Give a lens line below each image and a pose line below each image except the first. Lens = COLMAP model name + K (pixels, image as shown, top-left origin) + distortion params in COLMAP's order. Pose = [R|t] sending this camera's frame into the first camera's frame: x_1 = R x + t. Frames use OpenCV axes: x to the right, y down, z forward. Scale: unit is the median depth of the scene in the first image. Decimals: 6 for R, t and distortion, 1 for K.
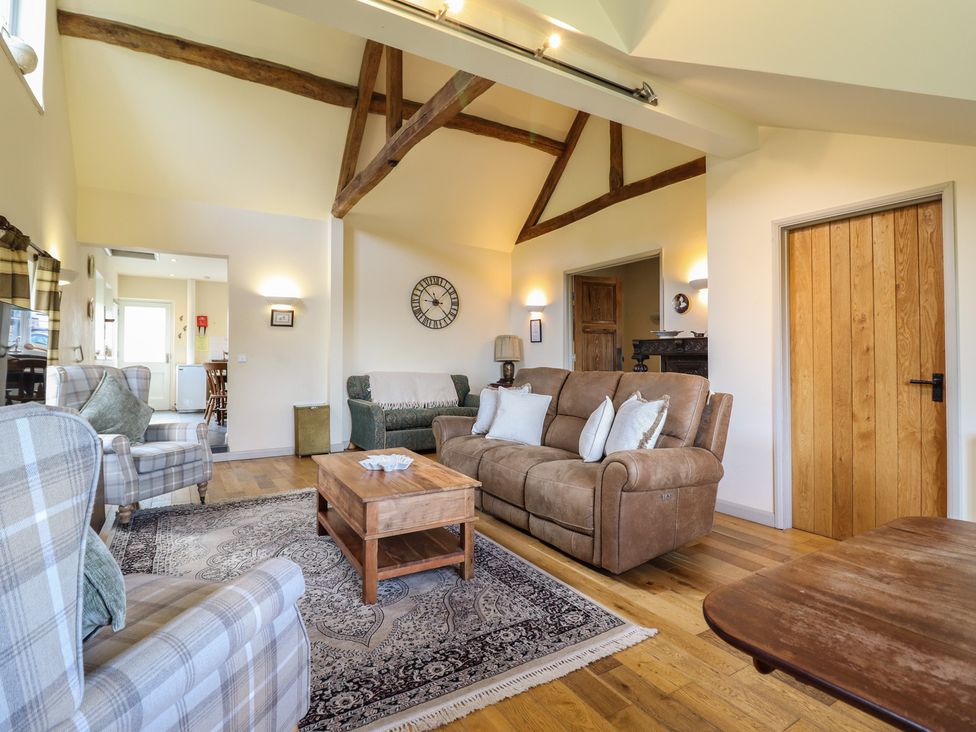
lens RADIAL K [[509.1, 0, 487.8], [0, 509.1, 350.8], [0, 0, 1]] dist [-0.007042, -0.004698]
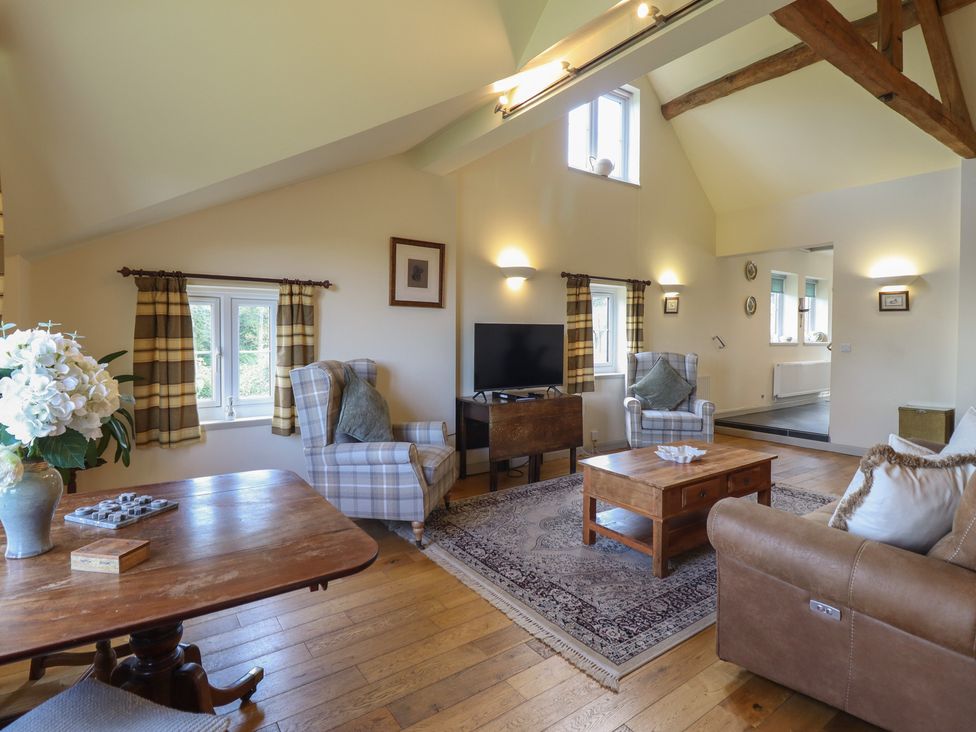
lens RADIAL K [[509.1, 0, 483.8], [0, 509.1, 355.0], [0, 0, 1]] dist [-0.007042, -0.004698]
pose [[0.055638, 0.035991, -0.997802, 0.710378], [0.012636, 0.999245, 0.036748, -0.025313], [0.998371, -0.014653, 0.055142, 0.460221]]
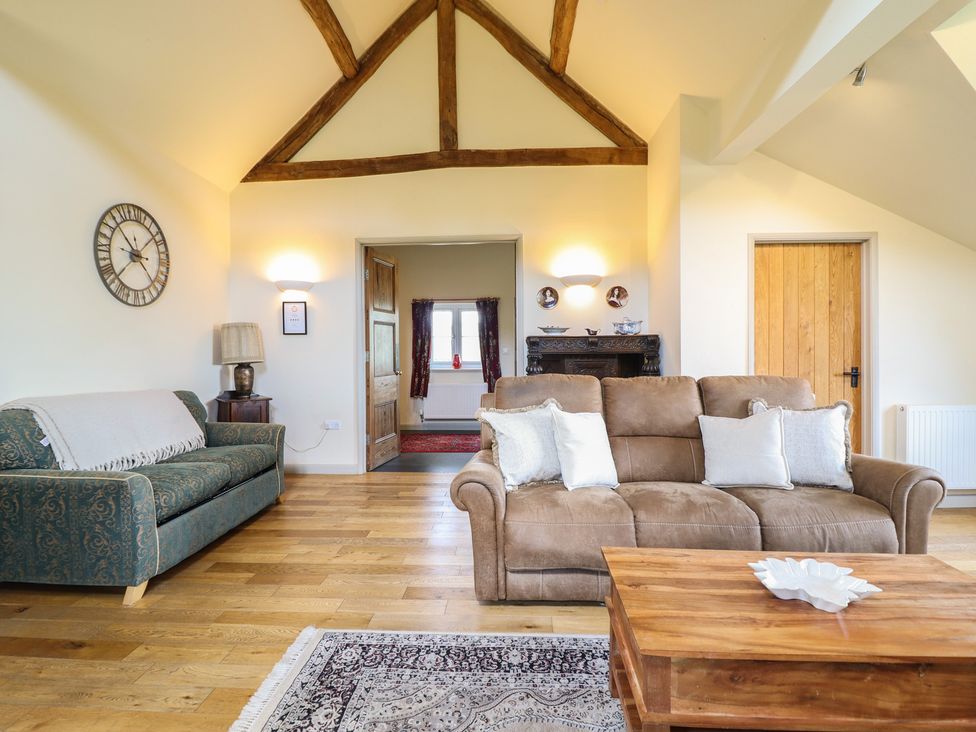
lens RADIAL K [[509.1, 0, 489.0], [0, 509.1, 348.1], [0, 0, 1]] dist [-0.007042, -0.004698]
pose [[0.567744, -0.005846, 0.823184, -0.679941], [-0.004099, 0.999942, 0.009927, -0.014236], [-0.823195, -0.009010, 0.567688, 0.843098]]
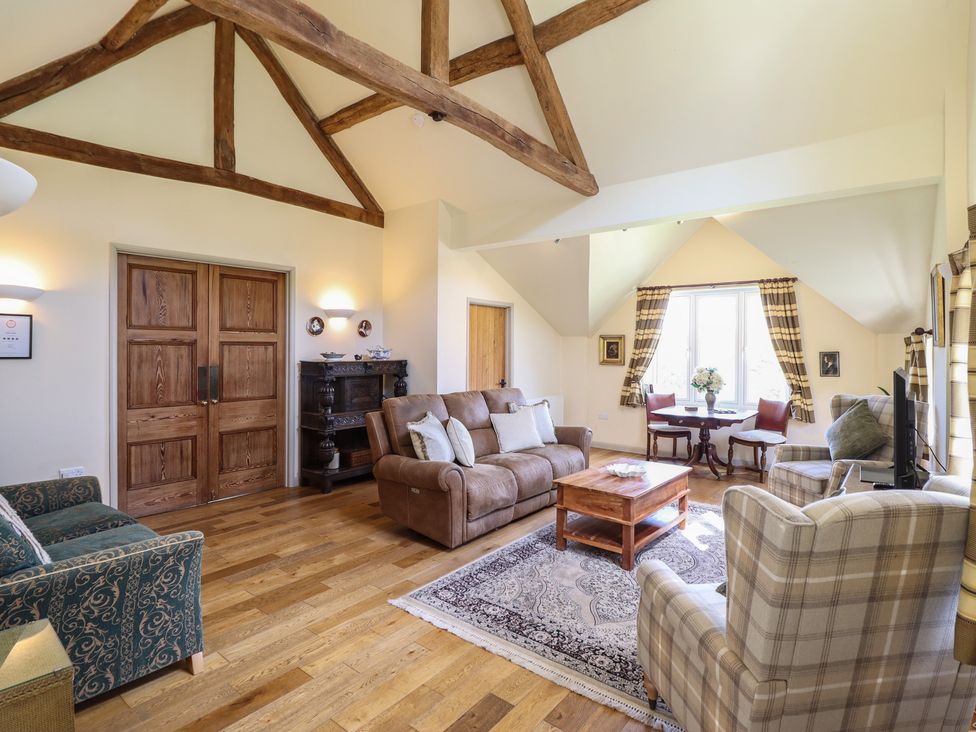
lens RADIAL K [[509.1, 0, 489.1], [0, 509.1, 351.7], [0, 0, 1]] dist [-0.007042, -0.004698]
pose [[-0.337487, -0.006066, 0.941311, -1.132639], [-0.019129, 0.999817, -0.000415, -0.069705], [-0.941136, -0.018147, -0.337542, 1.535385]]
